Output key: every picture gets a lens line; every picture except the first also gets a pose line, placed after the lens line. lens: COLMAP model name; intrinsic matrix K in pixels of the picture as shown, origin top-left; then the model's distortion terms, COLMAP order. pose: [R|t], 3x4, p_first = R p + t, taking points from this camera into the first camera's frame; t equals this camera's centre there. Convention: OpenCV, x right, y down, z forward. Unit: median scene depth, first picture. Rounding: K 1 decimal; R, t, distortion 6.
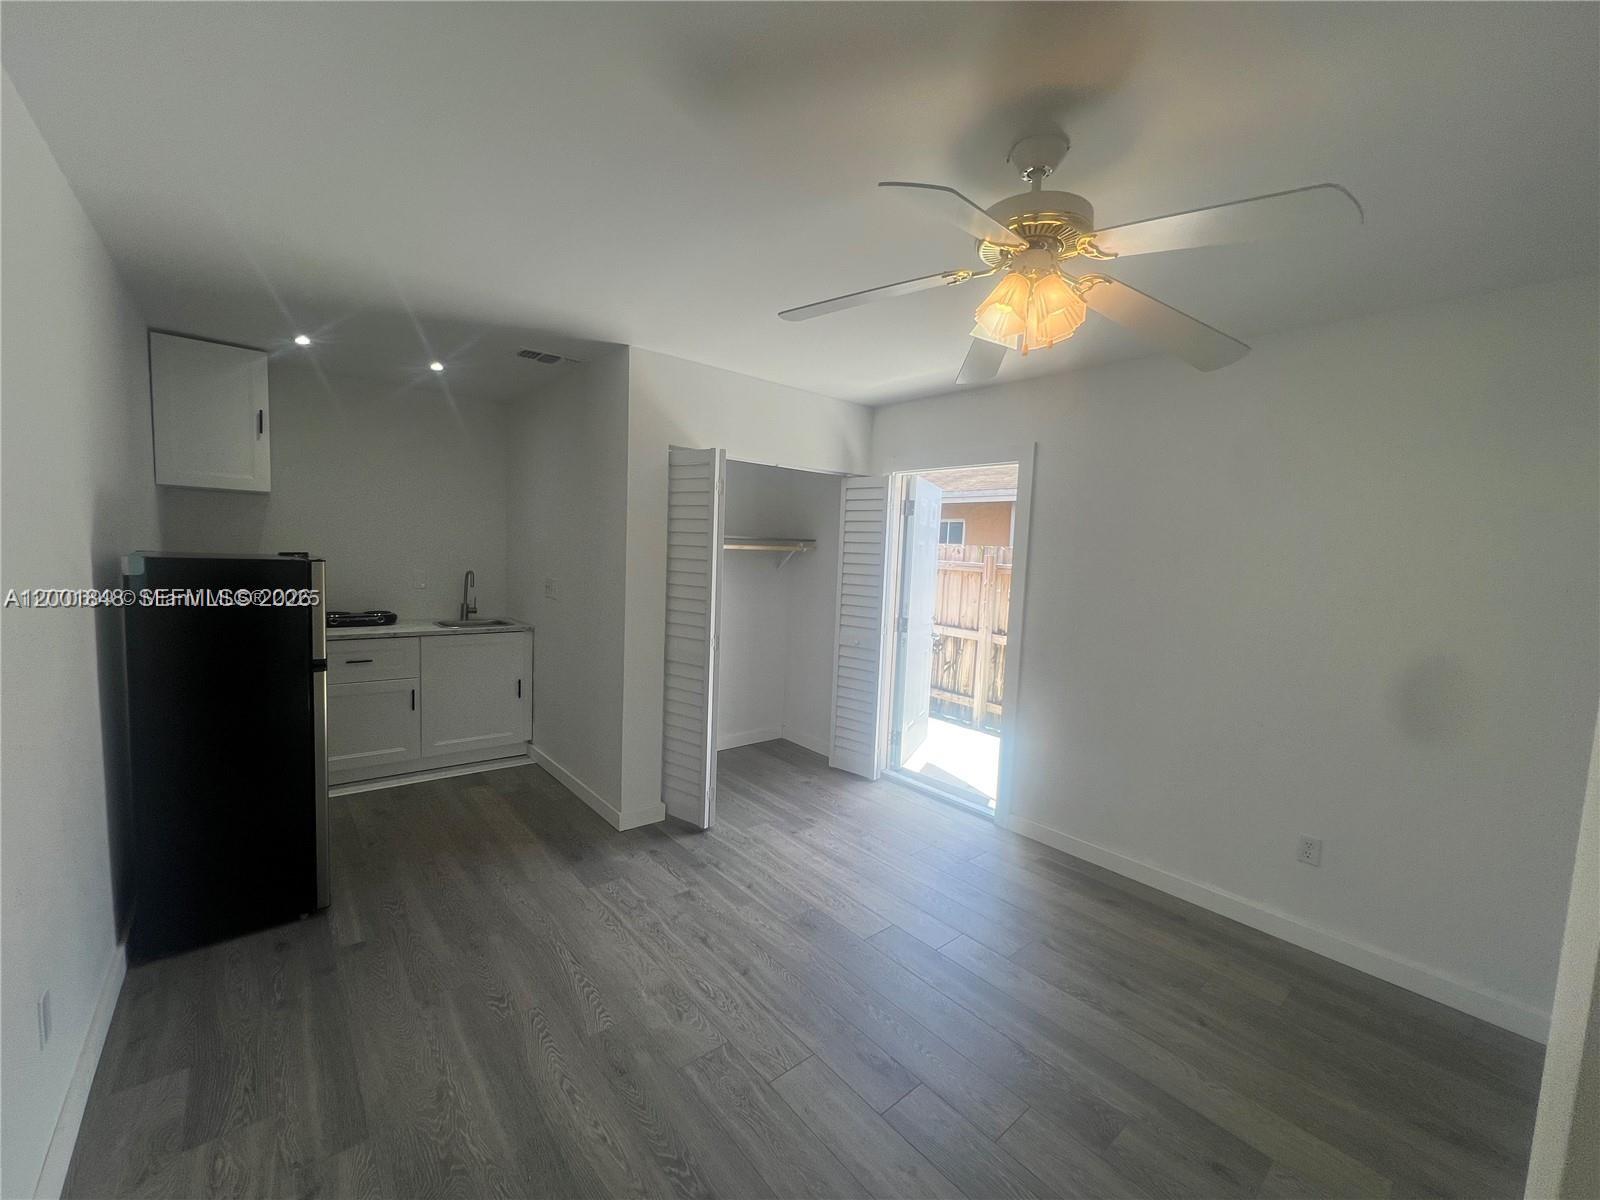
lens RADIAL K [[641.4, 0, 802.5], [0, 641.4, 606.1], [0, 0, 1]] dist [0.000024, 0.000386]
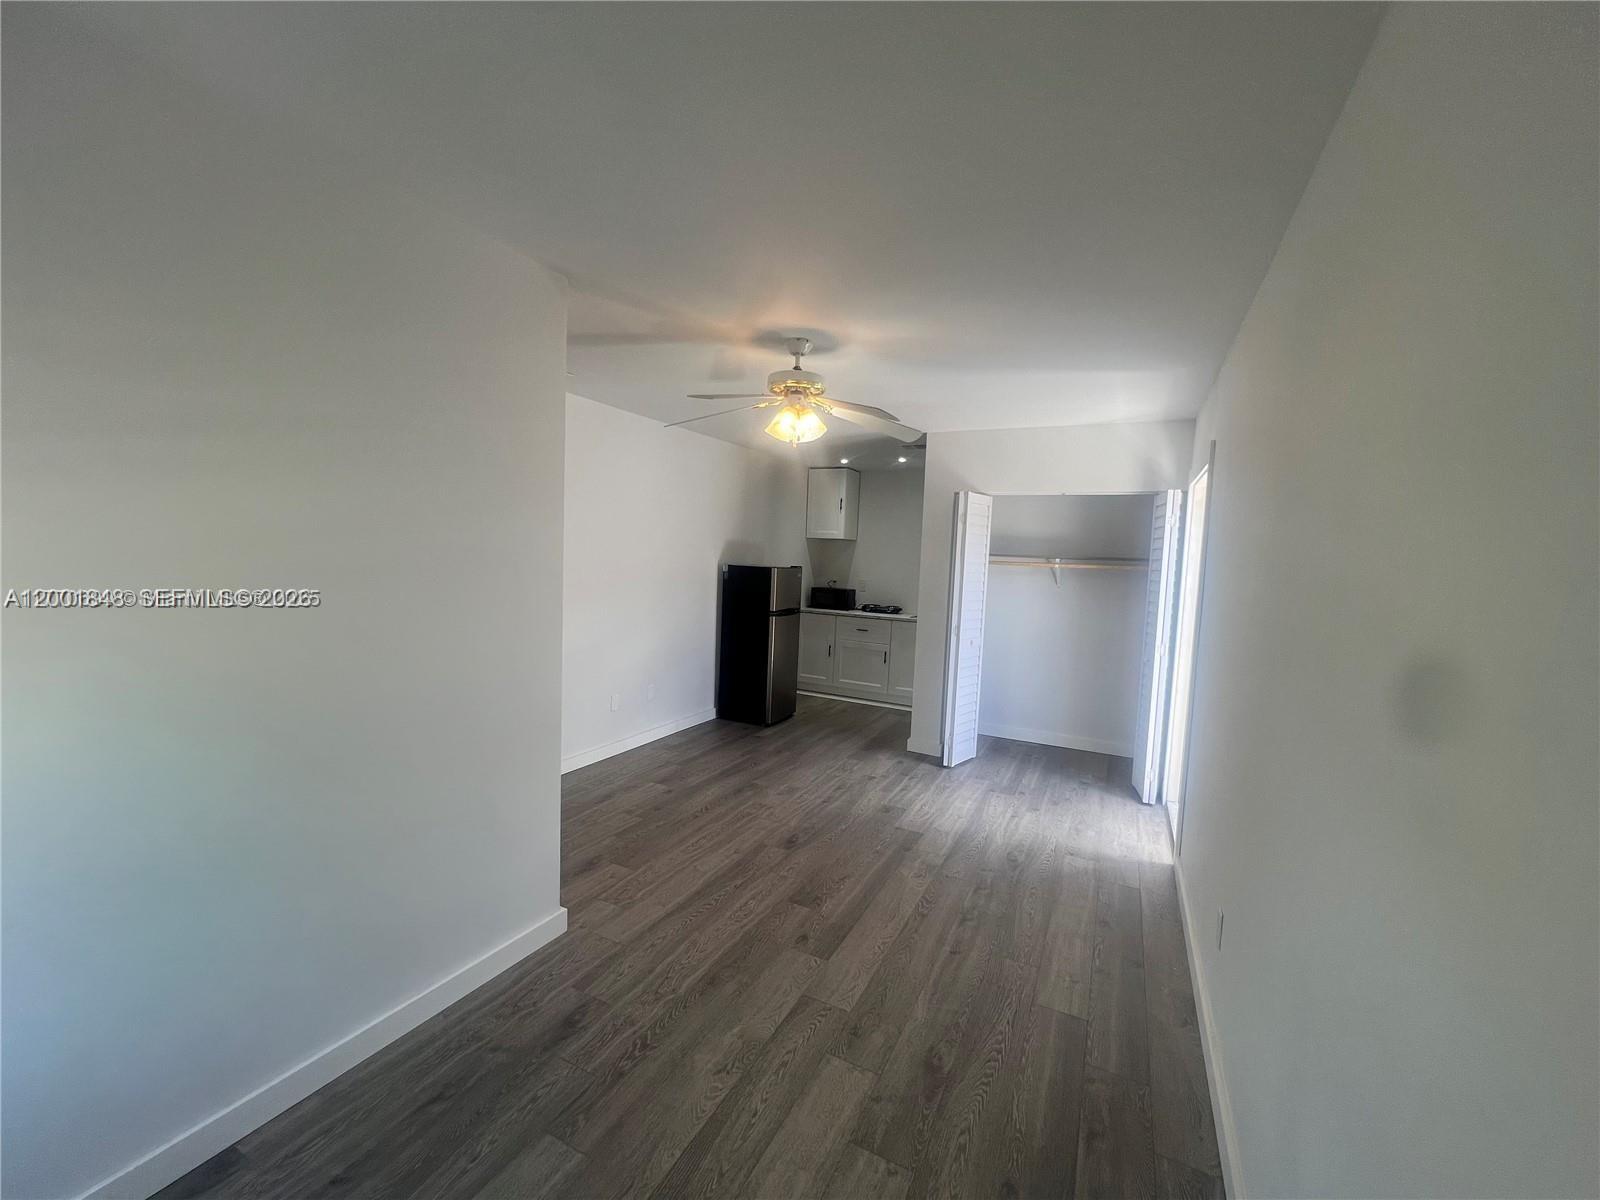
lens RADIAL K [[641.4, 0, 802.5], [0, 641.4, 606.1], [0, 0, 1]] dist [0.000024, 0.000386]
pose [[0.391899, 0.046375, -0.918838, 1.290029], [-0.104630, 0.994496, 0.005568, 0.039481], [0.914039, 0.093956, 0.394595, 0.190646]]
